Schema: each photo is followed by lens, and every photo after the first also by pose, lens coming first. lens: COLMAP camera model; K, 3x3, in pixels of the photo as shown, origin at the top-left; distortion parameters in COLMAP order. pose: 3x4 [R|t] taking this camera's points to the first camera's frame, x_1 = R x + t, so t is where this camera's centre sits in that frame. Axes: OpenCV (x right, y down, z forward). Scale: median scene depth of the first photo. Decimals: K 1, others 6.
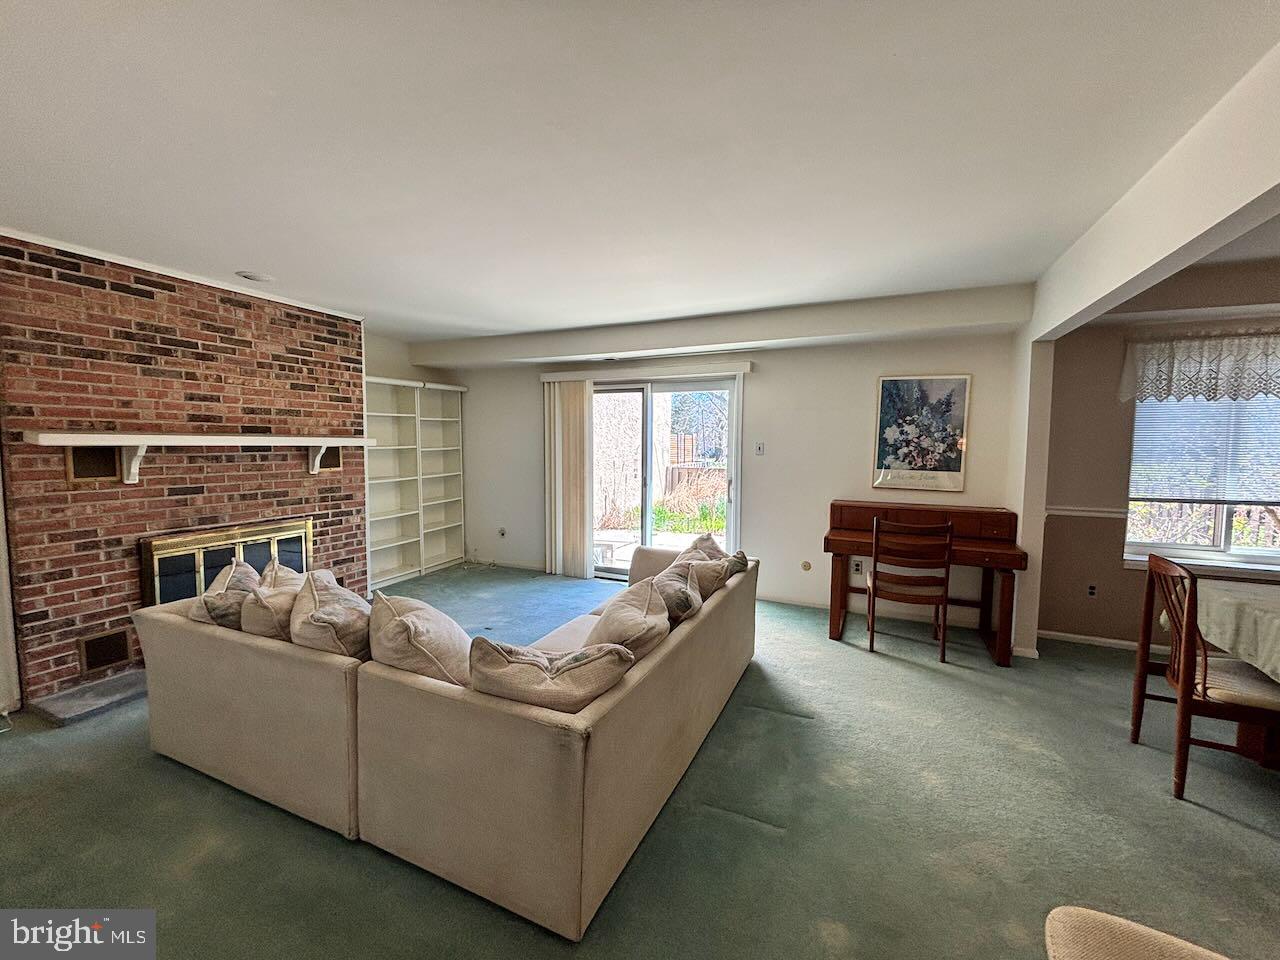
lens RADIAL K [[514.7, 0, 644.8], [0, 514.7, 477.0], [0, 0, 1]] dist [0.003110, -0.001900]
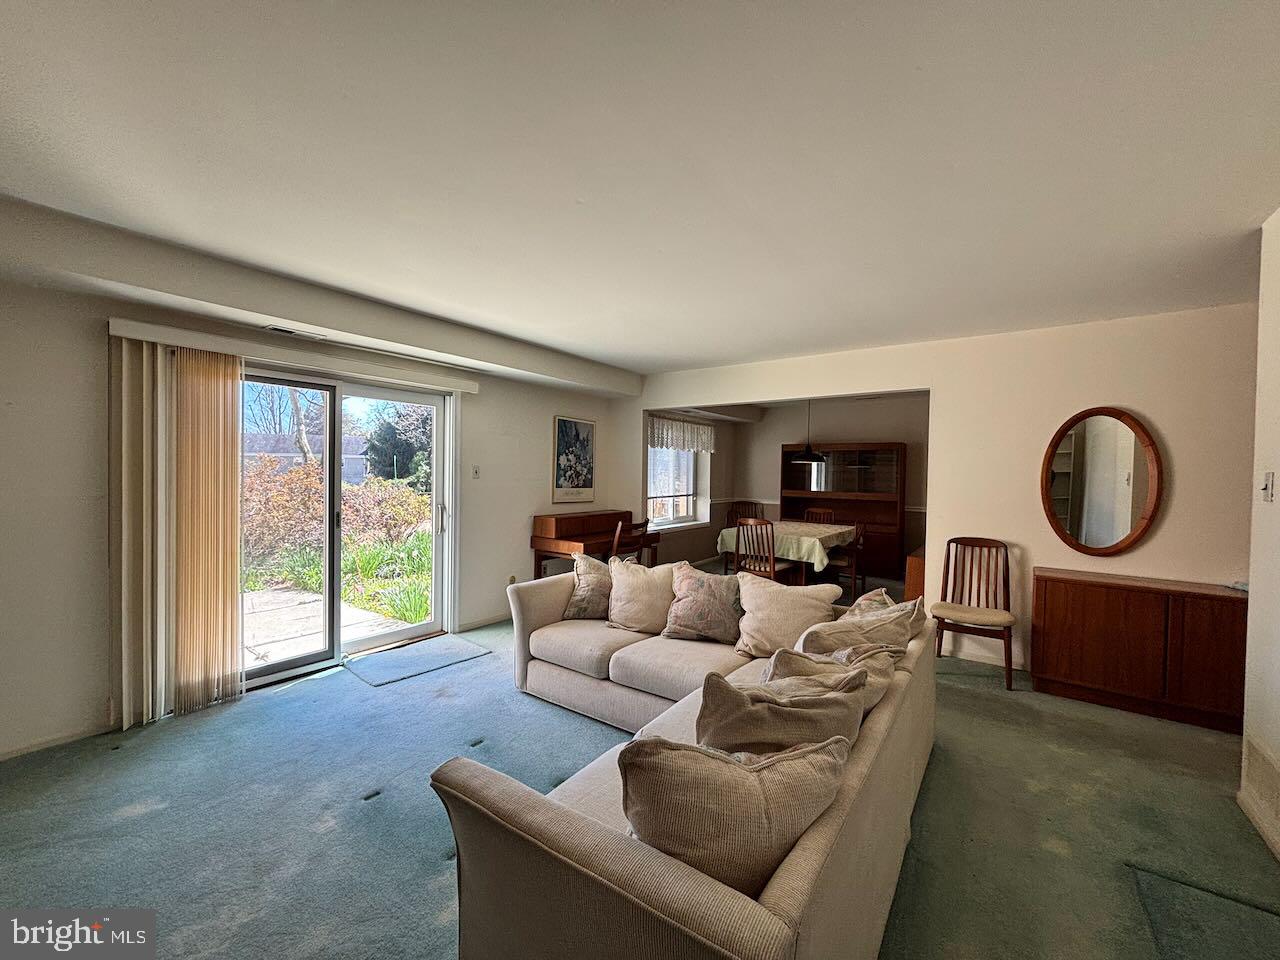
lens RADIAL K [[514.7, 0, 635.6], [0, 514.7, 481.2], [0, 0, 1]] dist [0.003110, -0.001900]
pose [[0.200276, -0.019615, 0.979543, -0.805776], [0.052003, 0.998603, 0.009364, -0.037342], [-0.978359, 0.049064, 0.201016, 0.605822]]
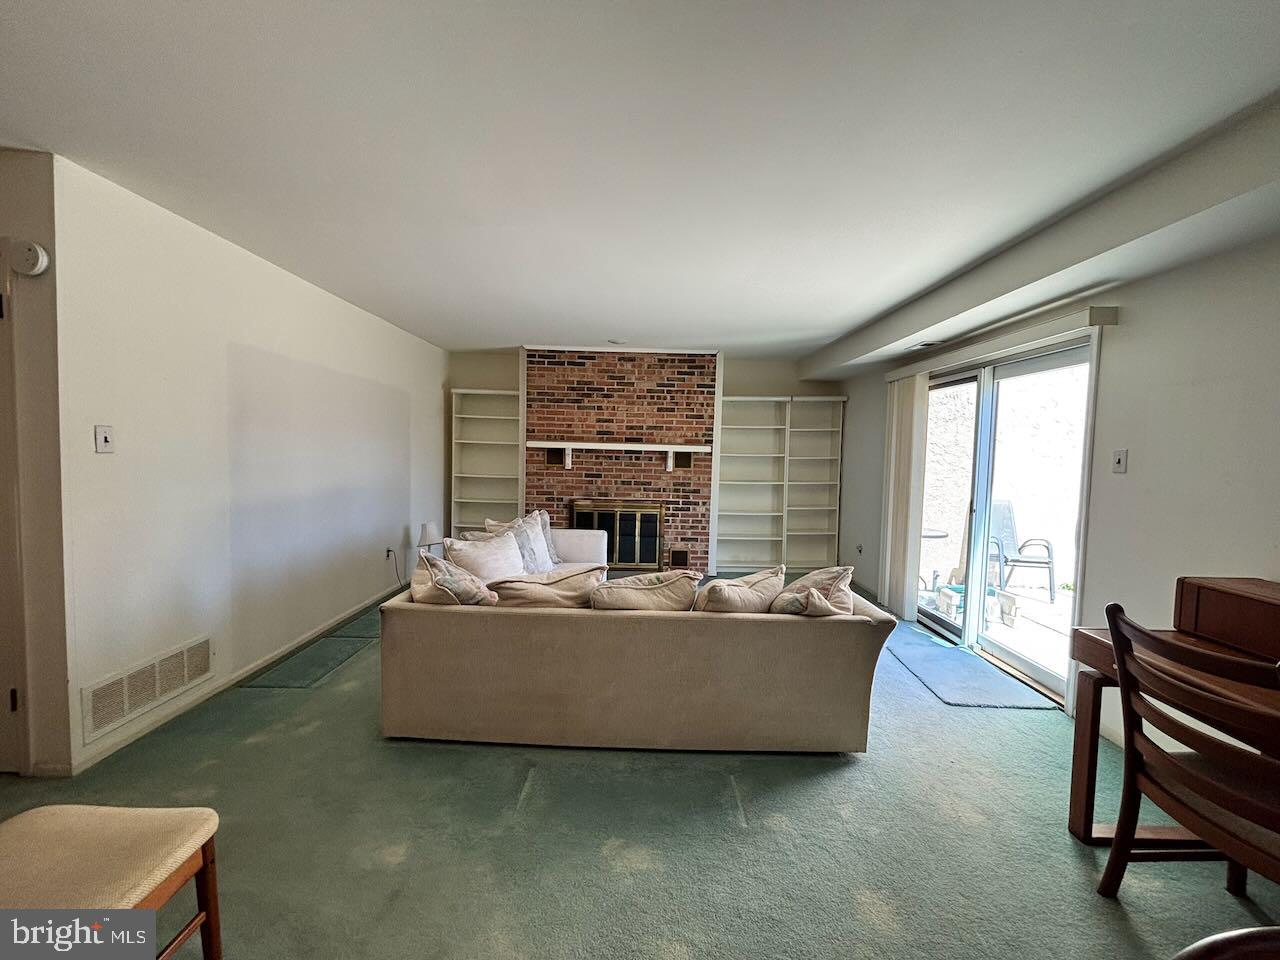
lens RADIAL K [[514.7, 0, 648.8], [0, 514.7, 488.1], [0, 0, 1]] dist [0.003110, -0.001900]
pose [[0.408227, 0.067407, -0.910388, 0.617881], [-0.081924, 0.995951, 0.037007, -0.008155], [0.909197, 0.059475, 0.412096, 0.389016]]
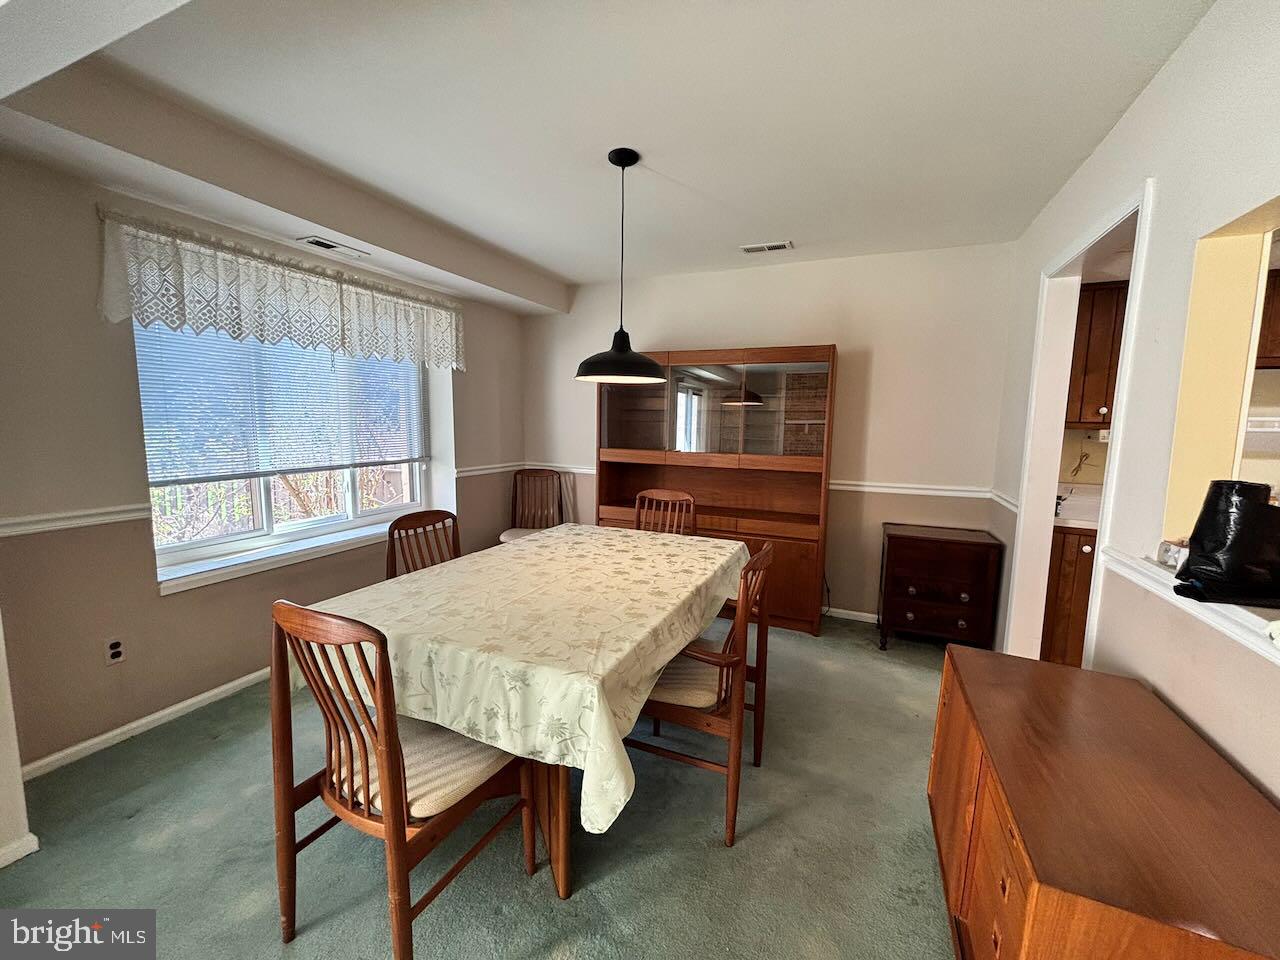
lens RADIAL K [[514.7, 0, 631.3], [0, 514.7, 485.6], [0, 0, 1]] dist [0.003110, -0.001900]
pose [[-0.007422, -0.127712, 0.991784, 0.298863], [0.050261, 0.990510, 0.127924, -0.007068], [-0.998709, 0.050797, -0.000933, 0.393765]]
